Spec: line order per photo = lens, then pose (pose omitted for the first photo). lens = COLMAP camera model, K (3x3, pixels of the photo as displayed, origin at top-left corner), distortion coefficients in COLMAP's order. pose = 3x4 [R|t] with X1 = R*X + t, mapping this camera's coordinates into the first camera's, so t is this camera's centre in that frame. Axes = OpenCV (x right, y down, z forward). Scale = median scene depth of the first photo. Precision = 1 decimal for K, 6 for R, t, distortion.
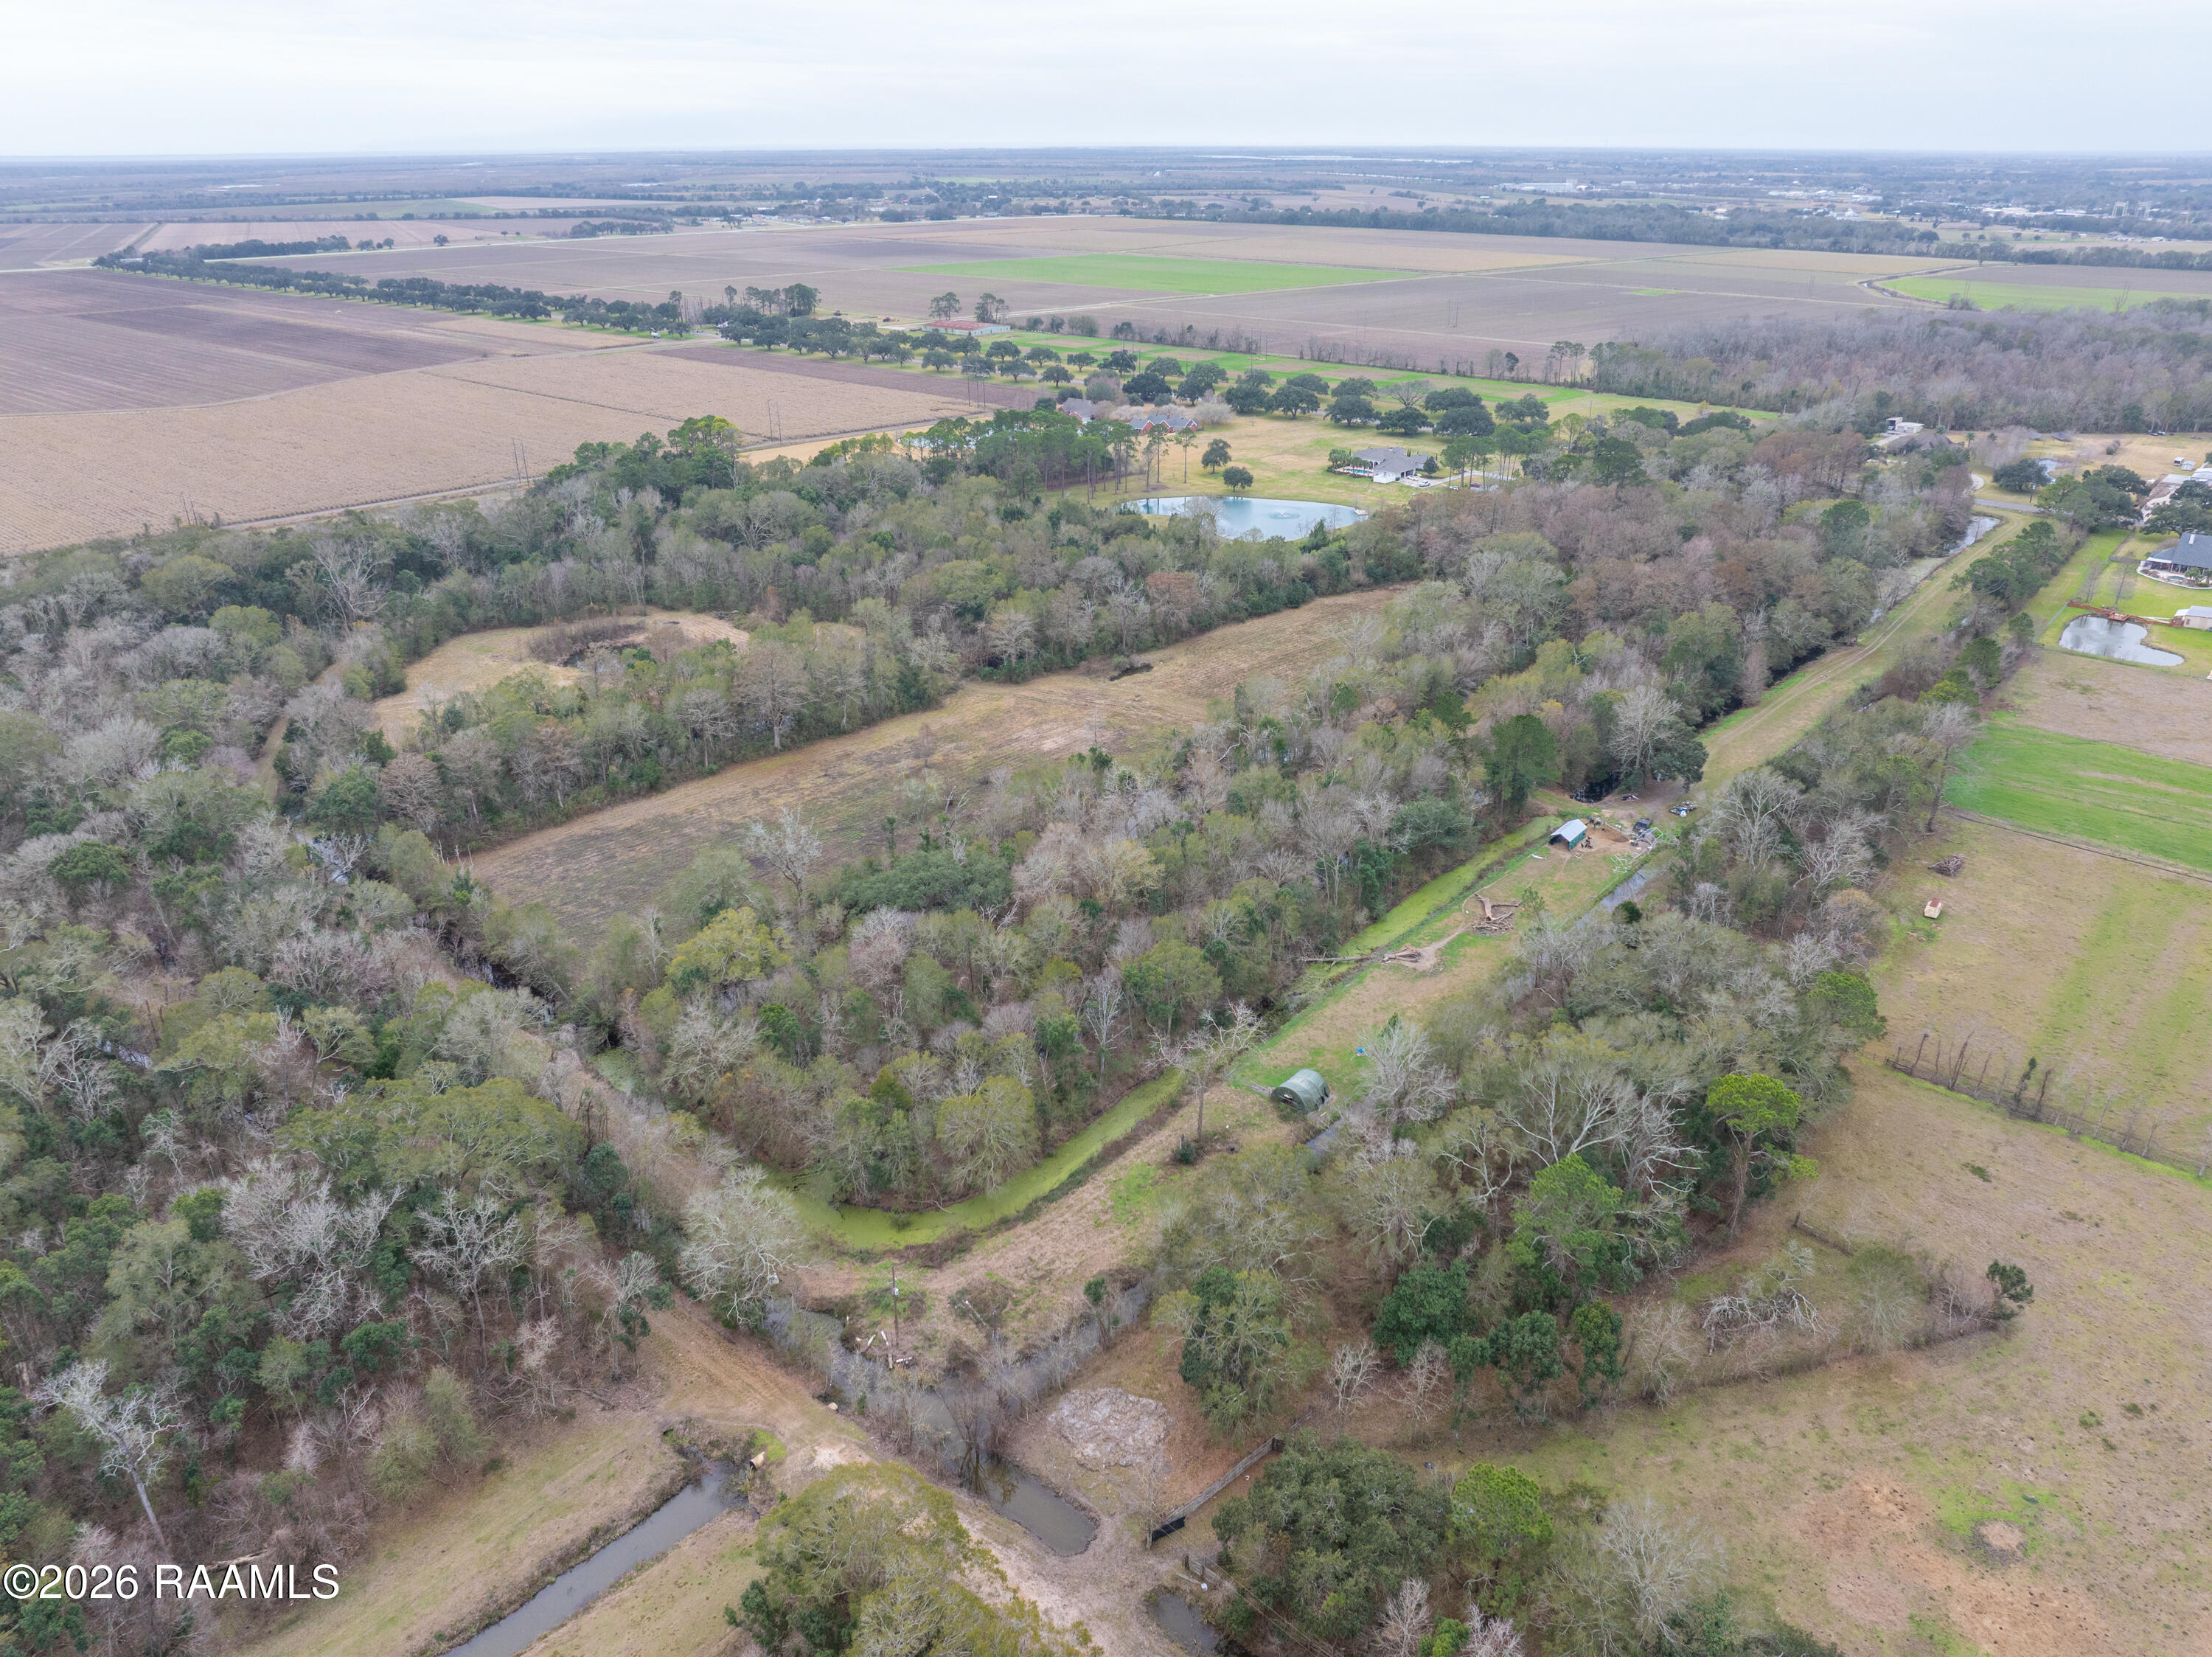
lens RADIAL K [[1546.0, 0, 1114.3], [0, 1546.0, 830.6], [0, 0, 1]] dist [-0.040739, 0.011403]
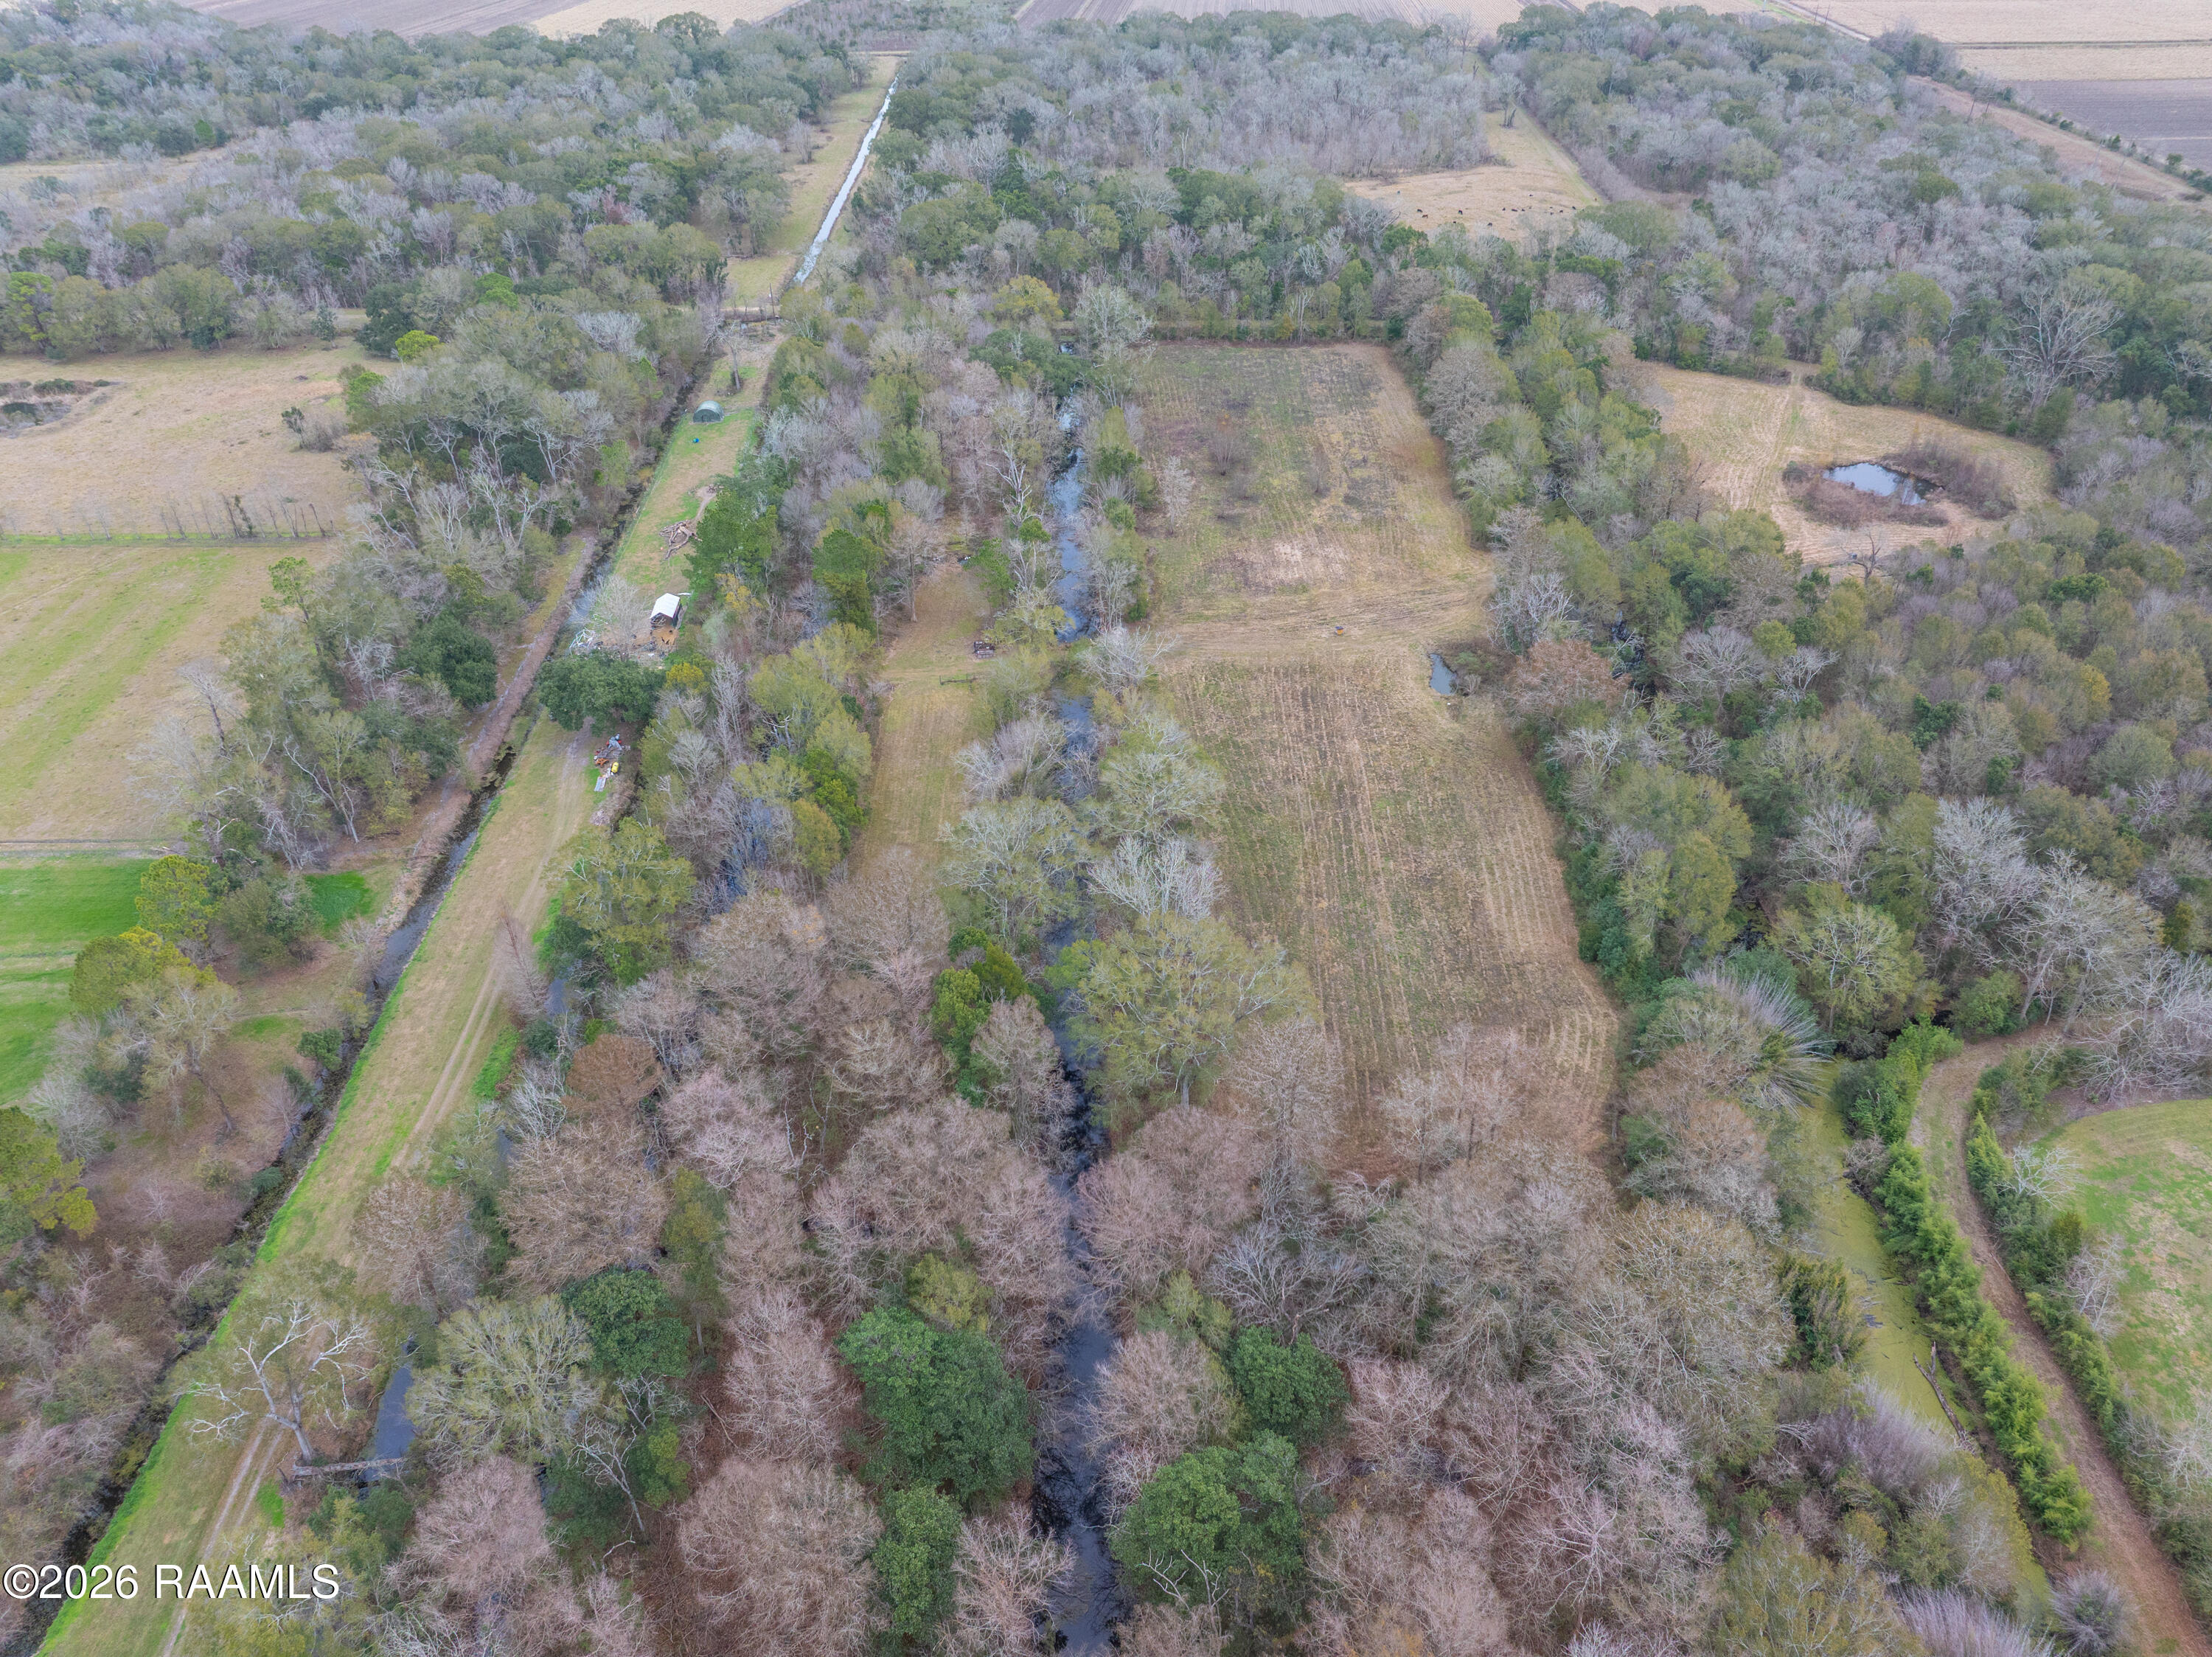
lens RADIAL K [[1546.0, 0, 1114.3], [0, 1546.0, 830.6], [0, 0, 1]] dist [-0.040739, 0.011403]
pose [[-0.724287, 0.396277, -0.564246, 0.220941], [-0.274452, 0.585023, 0.763167, -0.228572], [0.632523, 0.707610, -0.314965, 0.512668]]
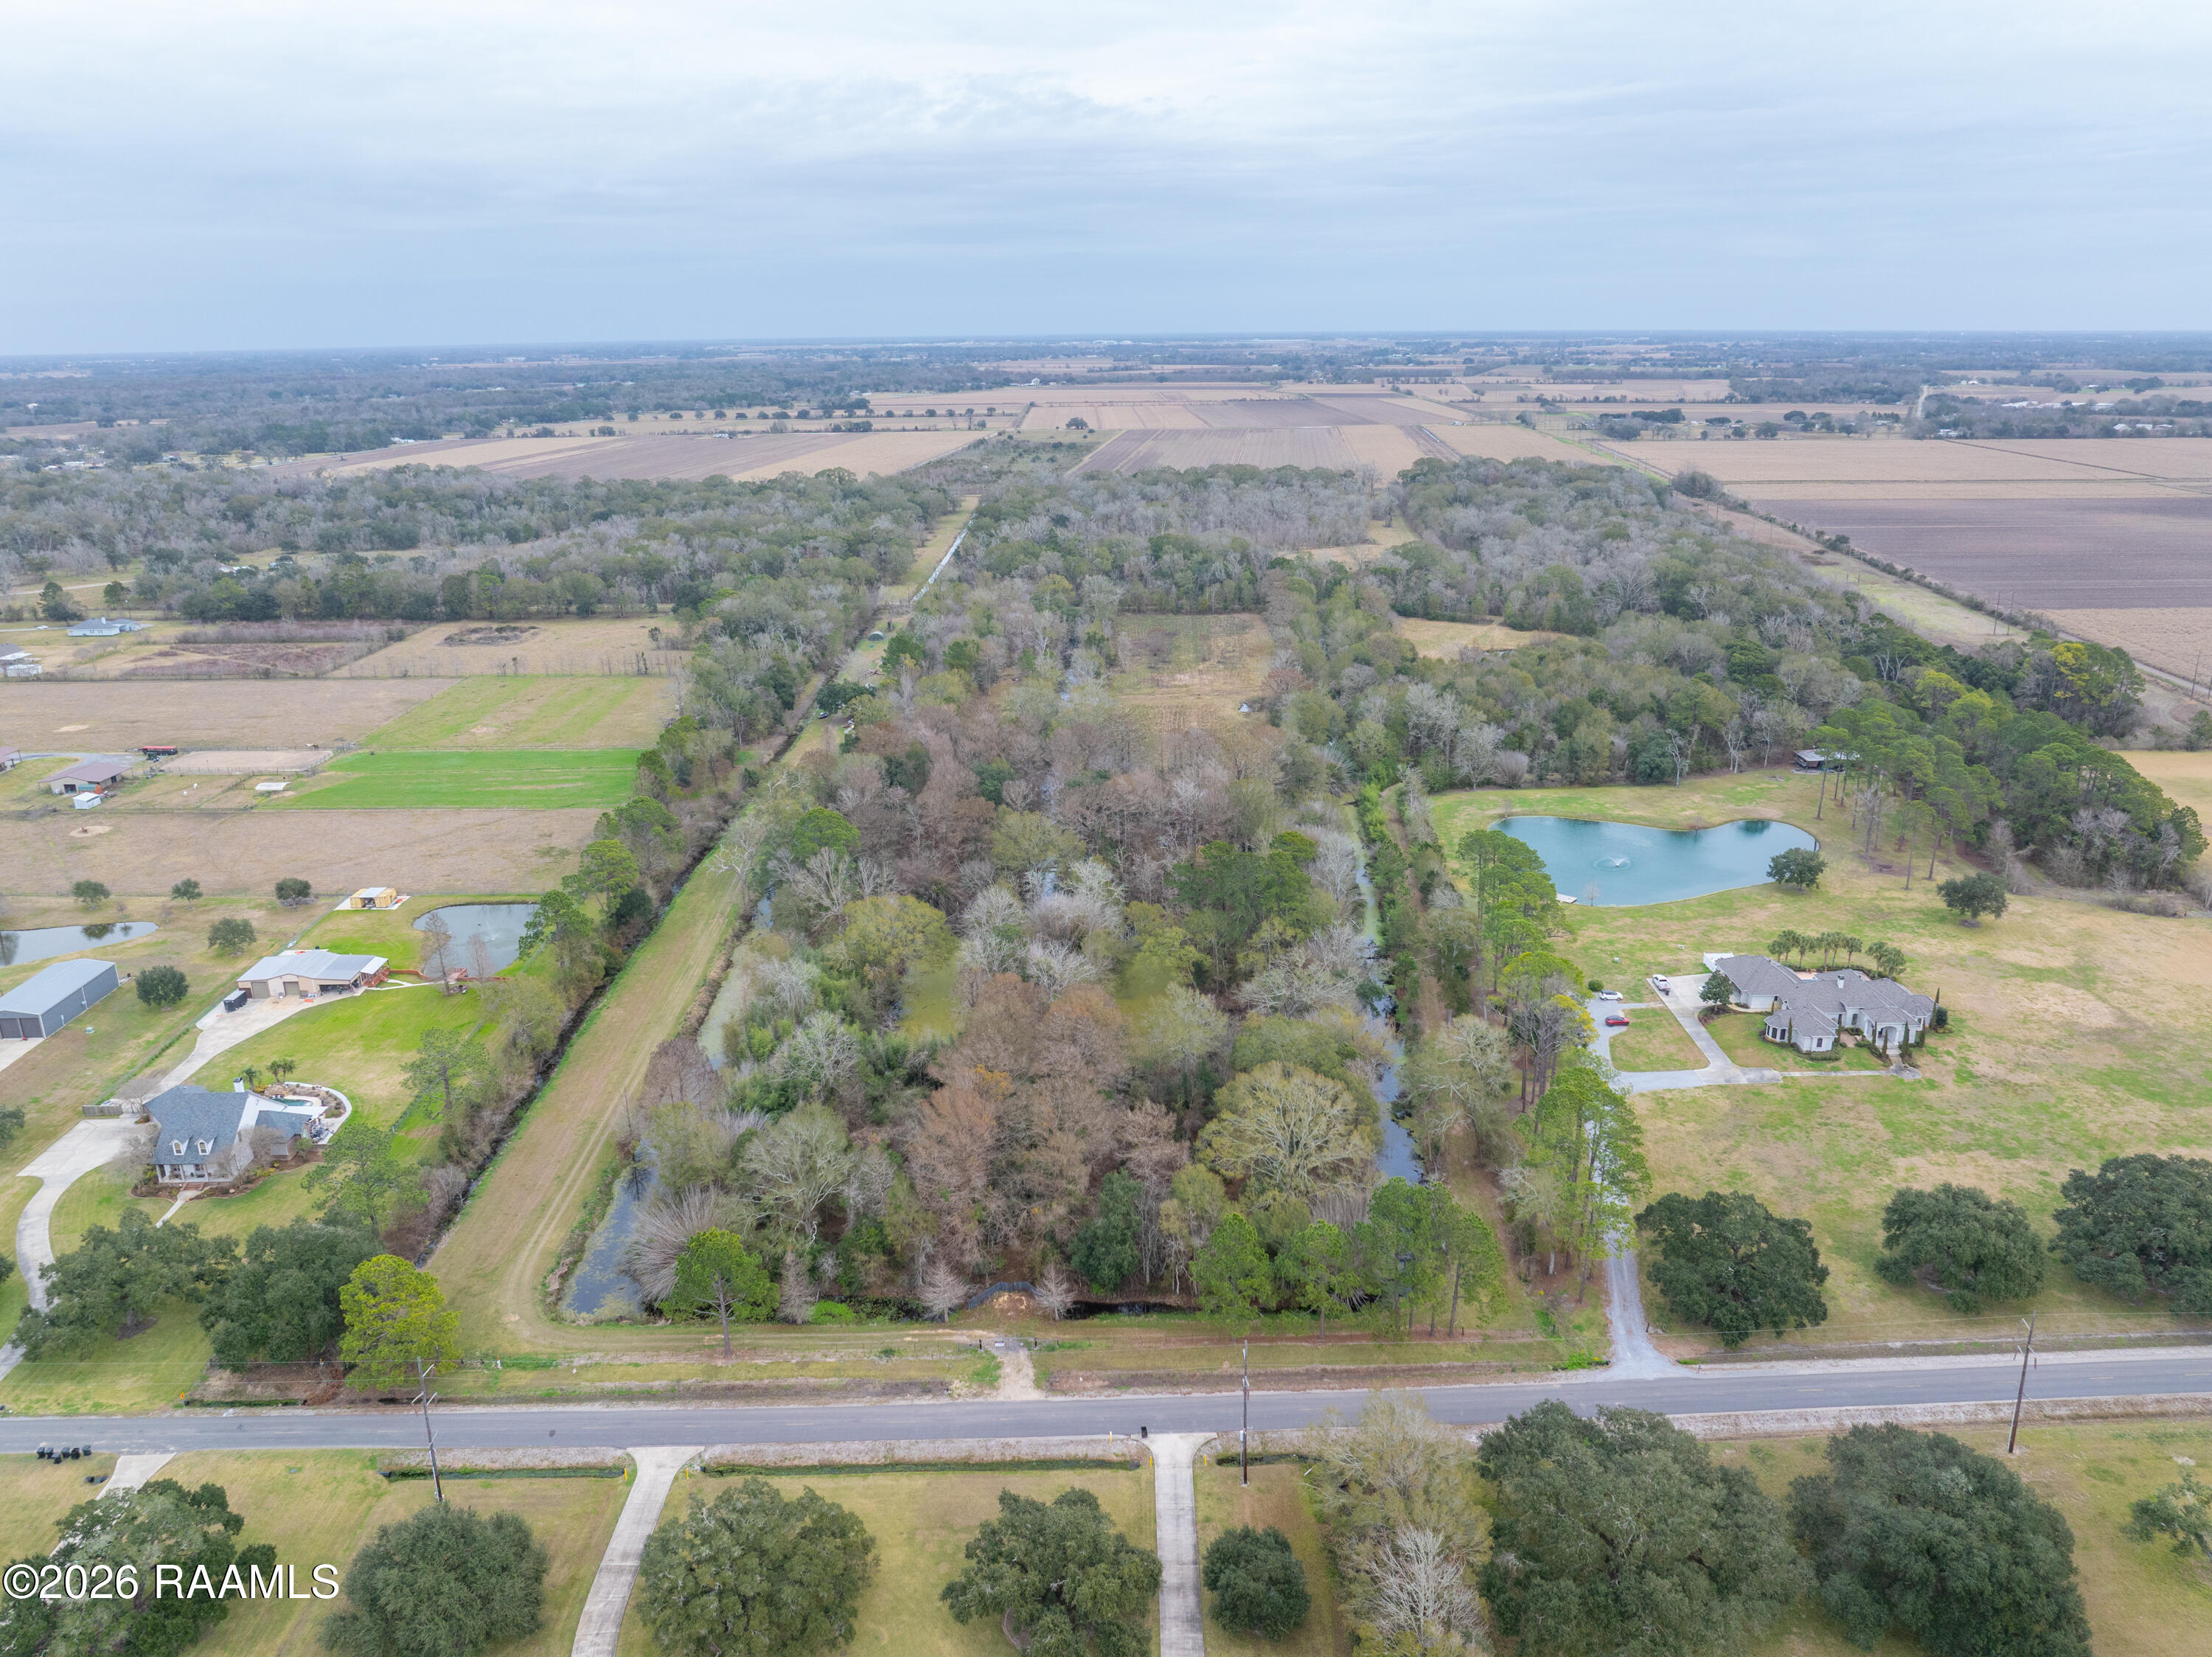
lens RADIAL K [[1546.0, 0, 1114.3], [0, 1546.0, 830.6], [0, 0, 1]] dist [-0.040739, 0.011403]
pose [[-0.746057, 0.222510, -0.627606, 0.420350], [-0.253968, 0.776188, 0.577089, -0.334573], [0.615548, 0.589933, -0.522570, 0.744480]]
